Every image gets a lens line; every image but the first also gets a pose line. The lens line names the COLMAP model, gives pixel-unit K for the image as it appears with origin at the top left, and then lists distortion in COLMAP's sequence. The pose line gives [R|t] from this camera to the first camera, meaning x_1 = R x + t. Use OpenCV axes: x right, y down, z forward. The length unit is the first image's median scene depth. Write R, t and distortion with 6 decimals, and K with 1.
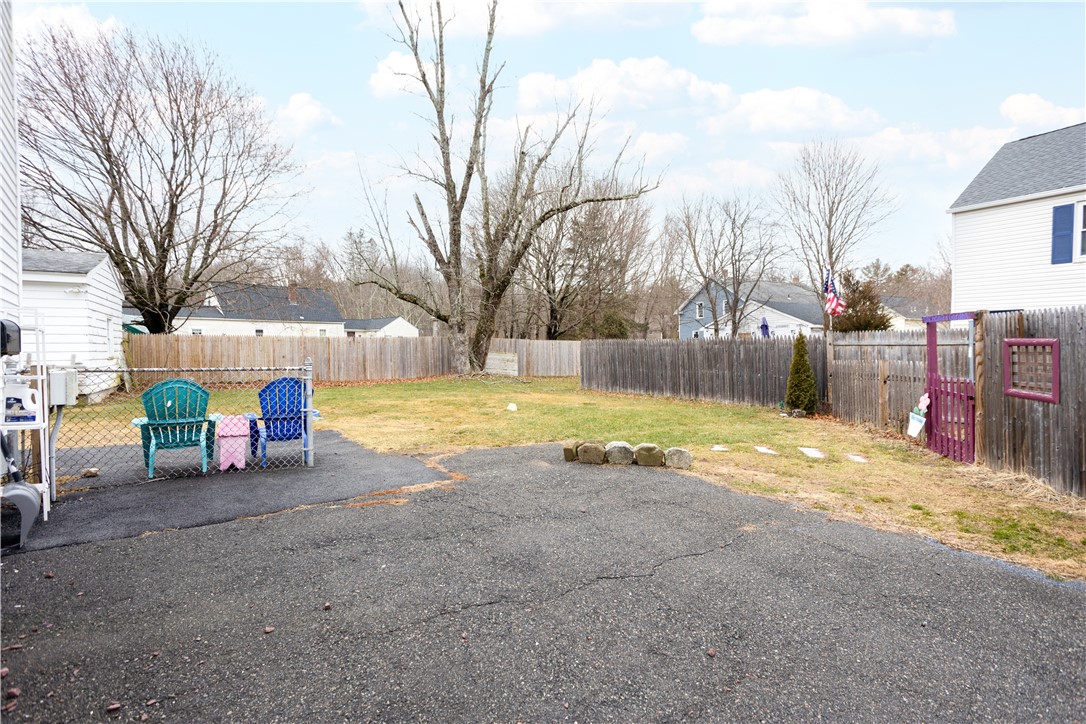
lens RADIAL K [[515.7, 0, 548.8], [0, 515.7, 350.8], [0, 0, 1]] dist [-0.059556, 0.033336]
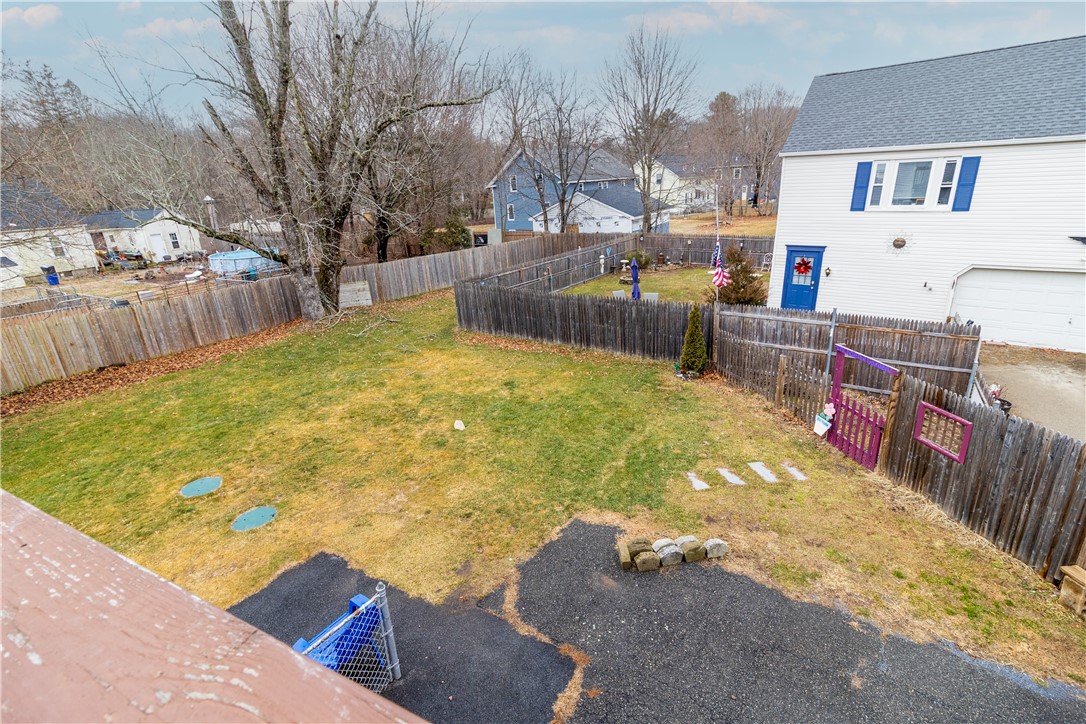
lens RADIAL K [[488.6, 0, 539.7], [0, 488.6, 349.4], [0, 0, 1]] dist [0.000234, -0.000023]
pose [[0.924656, -0.162206, 0.344529, -0.152986], [0.052111, 0.950130, 0.307468, -0.208553], [-0.377220, -0.266349, 0.886997, 0.096315]]
